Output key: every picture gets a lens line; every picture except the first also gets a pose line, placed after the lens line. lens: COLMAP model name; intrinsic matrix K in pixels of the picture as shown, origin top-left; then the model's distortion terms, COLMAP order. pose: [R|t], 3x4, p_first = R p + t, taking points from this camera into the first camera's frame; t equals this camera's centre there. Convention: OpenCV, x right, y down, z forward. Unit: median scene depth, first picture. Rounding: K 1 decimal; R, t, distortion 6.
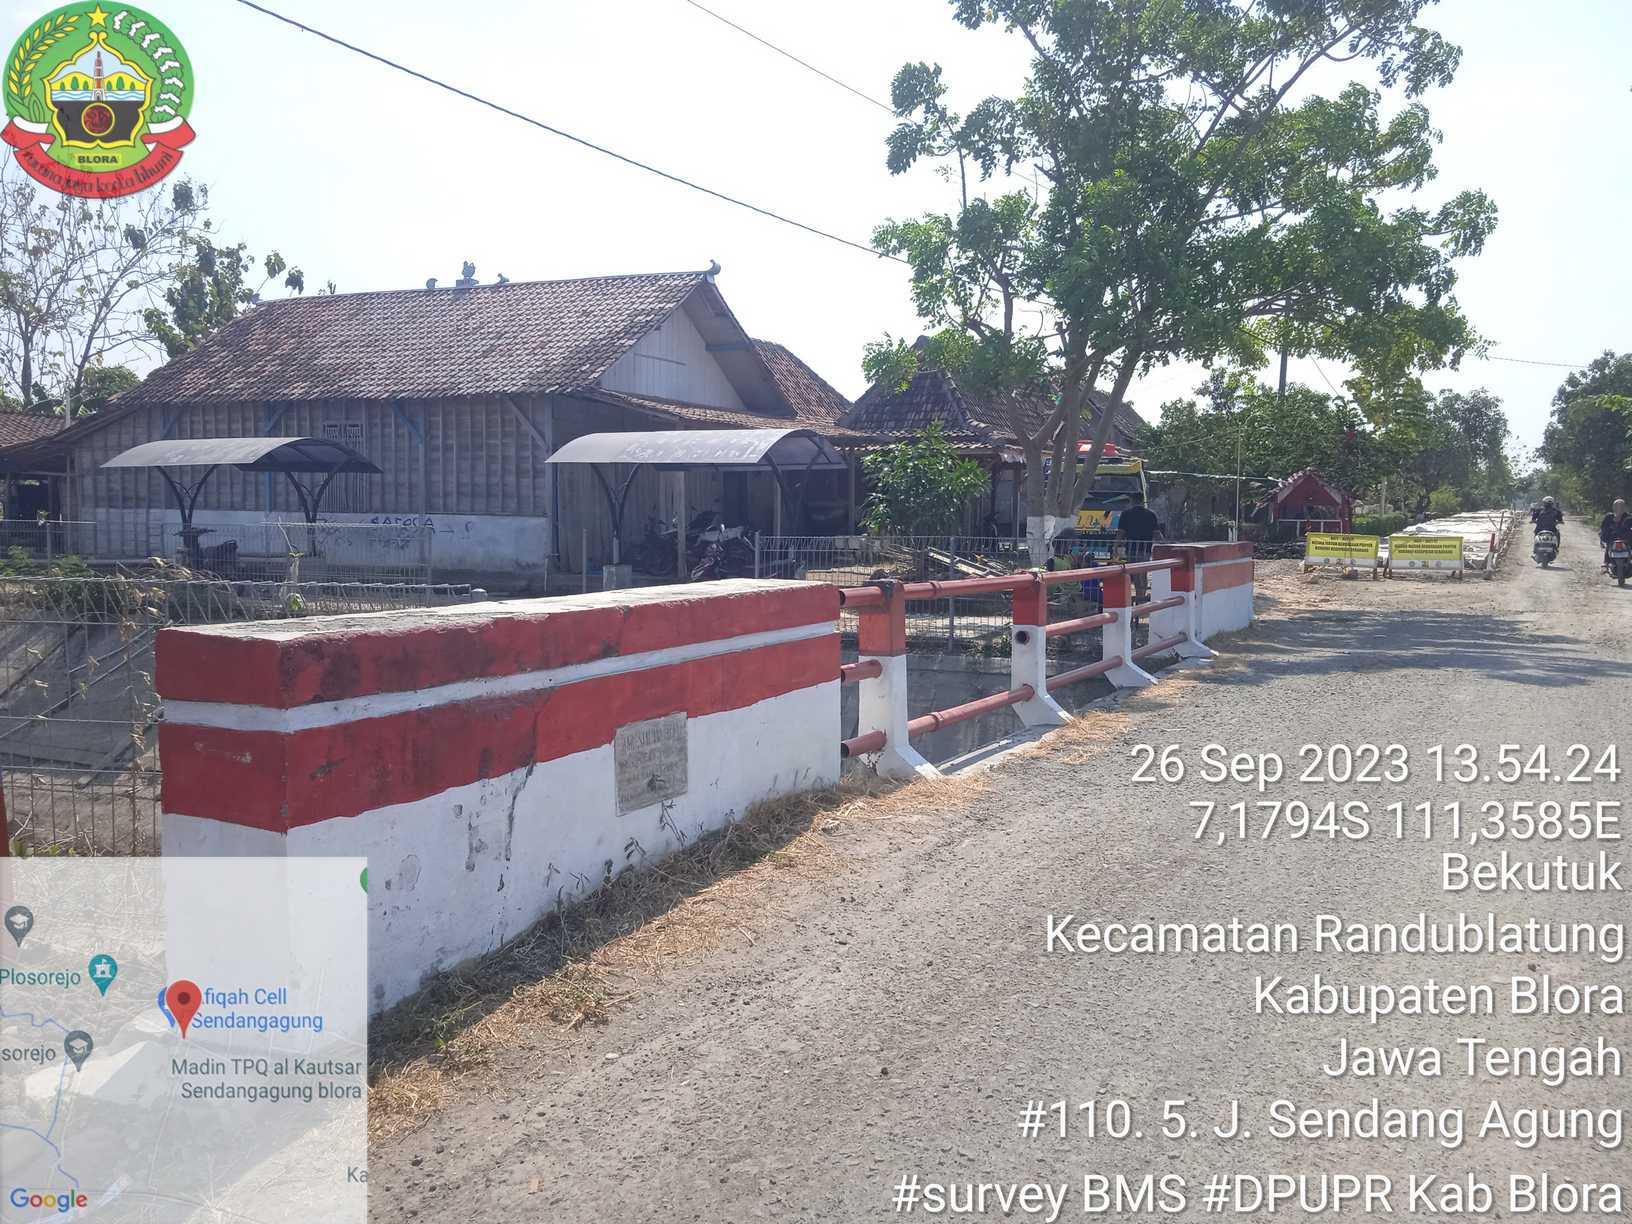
lens RADIAL K [[1379.8, 0, 813.3], [0, 1379.8, 614.6], [0, 0, 1]] dist [0.098516, -0.194475]
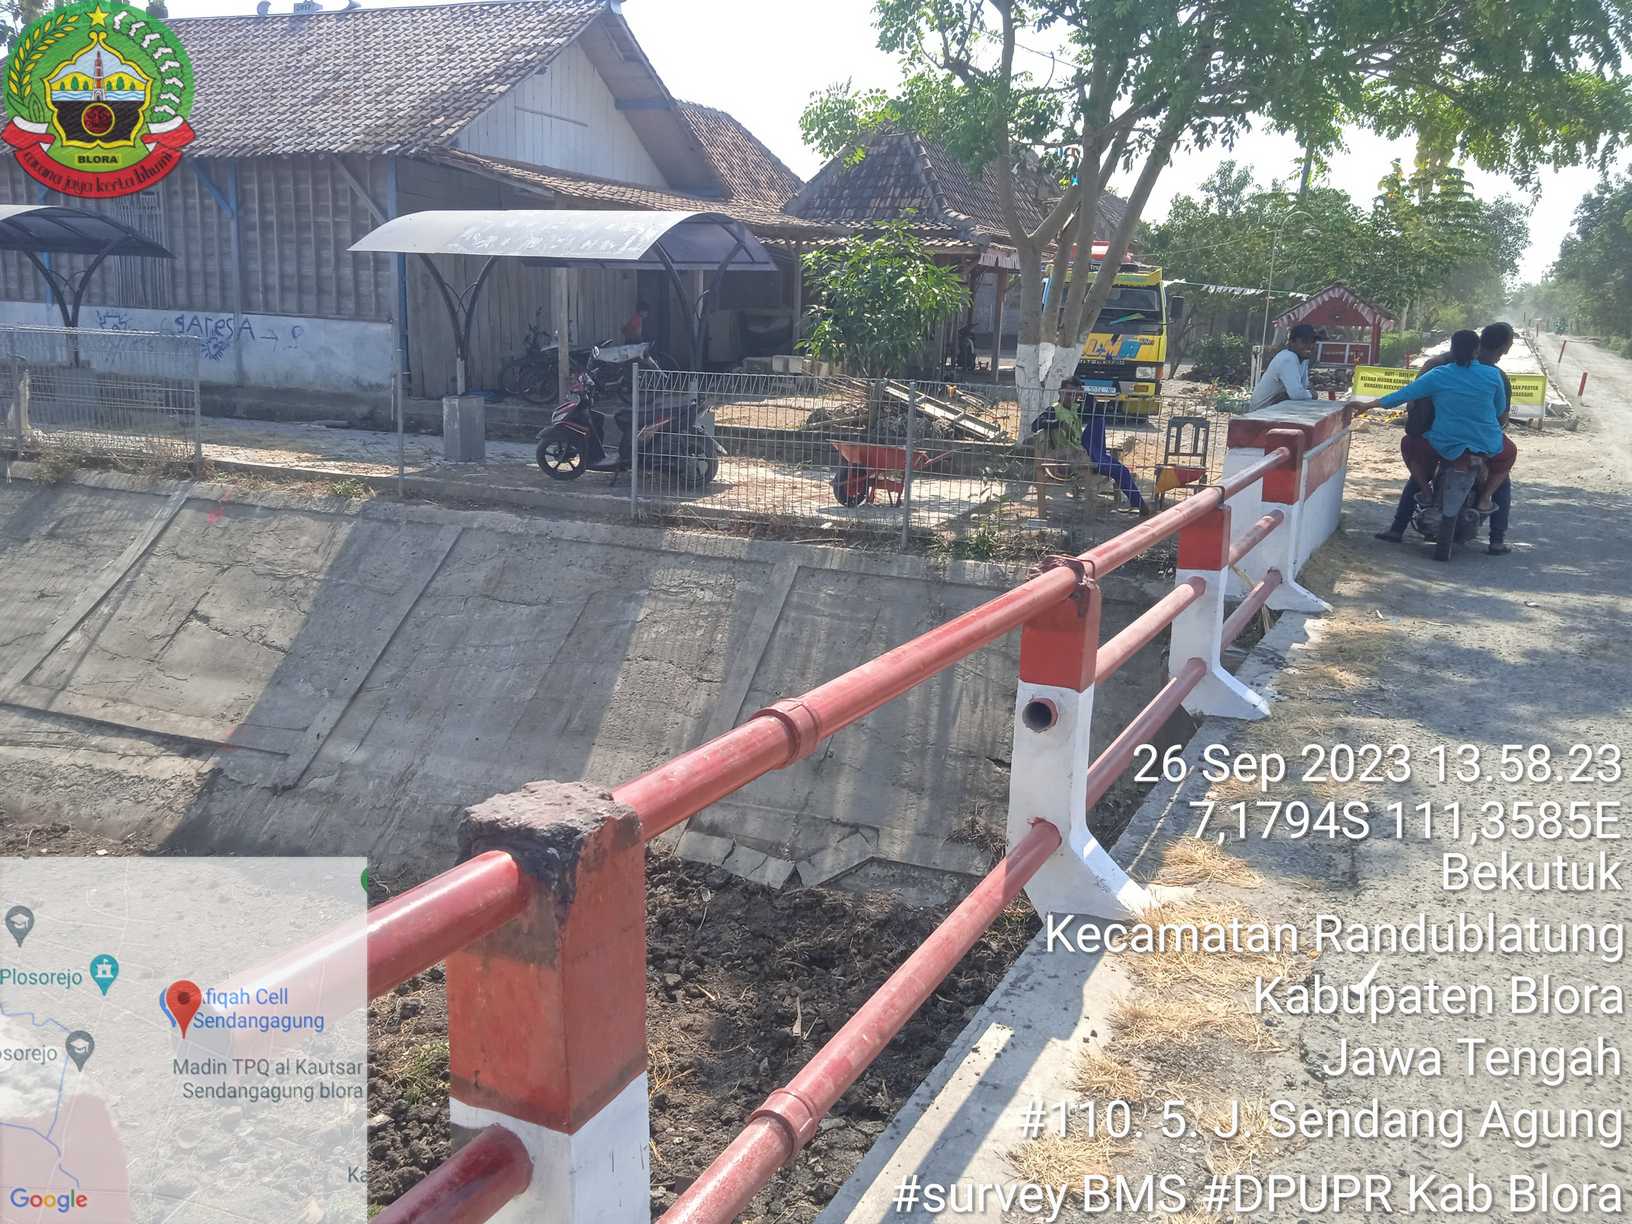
lens RADIAL K [[1319.0, 0, 801.9], [0, 1319.0, 615.5], [0, 0, 1]] dist [0.028985, -0.014919]
pose [[0.999613, 0.024397, 0.013358, 0.028512], [-0.026184, 0.987410, 0.155998, -0.030061], [-0.009384, -0.156287, 0.987667, 0.240282]]
